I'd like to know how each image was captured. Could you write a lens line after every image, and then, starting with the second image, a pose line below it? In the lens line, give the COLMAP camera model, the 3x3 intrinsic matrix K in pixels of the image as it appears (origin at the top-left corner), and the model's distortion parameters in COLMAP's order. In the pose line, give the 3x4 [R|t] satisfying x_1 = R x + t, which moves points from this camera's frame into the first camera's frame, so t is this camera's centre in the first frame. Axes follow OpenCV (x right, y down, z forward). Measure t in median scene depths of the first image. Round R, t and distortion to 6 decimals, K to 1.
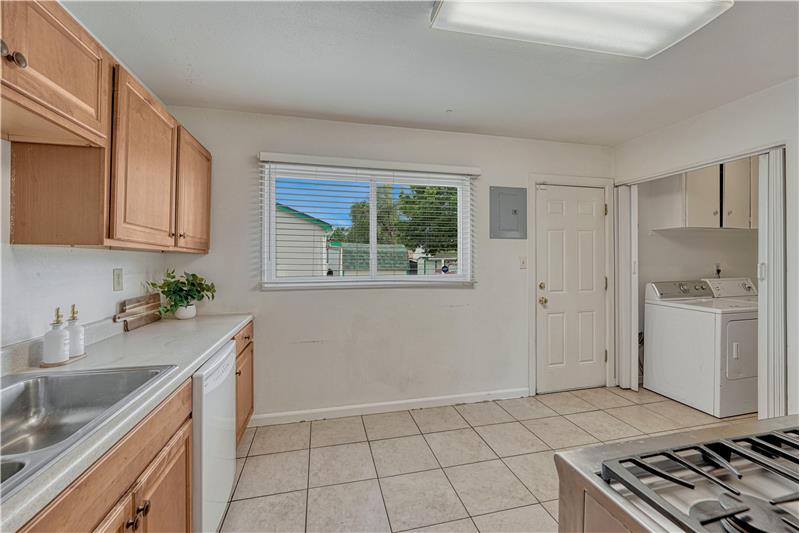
lens RADIAL K [[331.3, 0, 396.6], [0, 331.3, 261.5], [0, 0, 1]] dist [-0.005175, -0.000433]
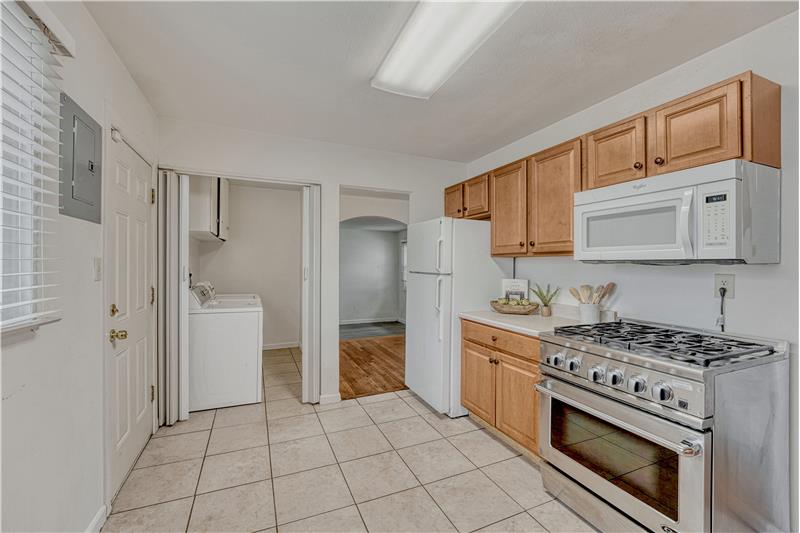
lens RADIAL K [[331.3, 0, 394.2], [0, 331.3, 265.3], [0, 0, 1]] dist [-0.005175, -0.000433]
pose [[-0.164120, 0.002012, 0.986438, -0.192035], [0.006742, 0.999977, -0.000918, 0.001976], [-0.986417, 0.006500, -0.164130, 0.595910]]
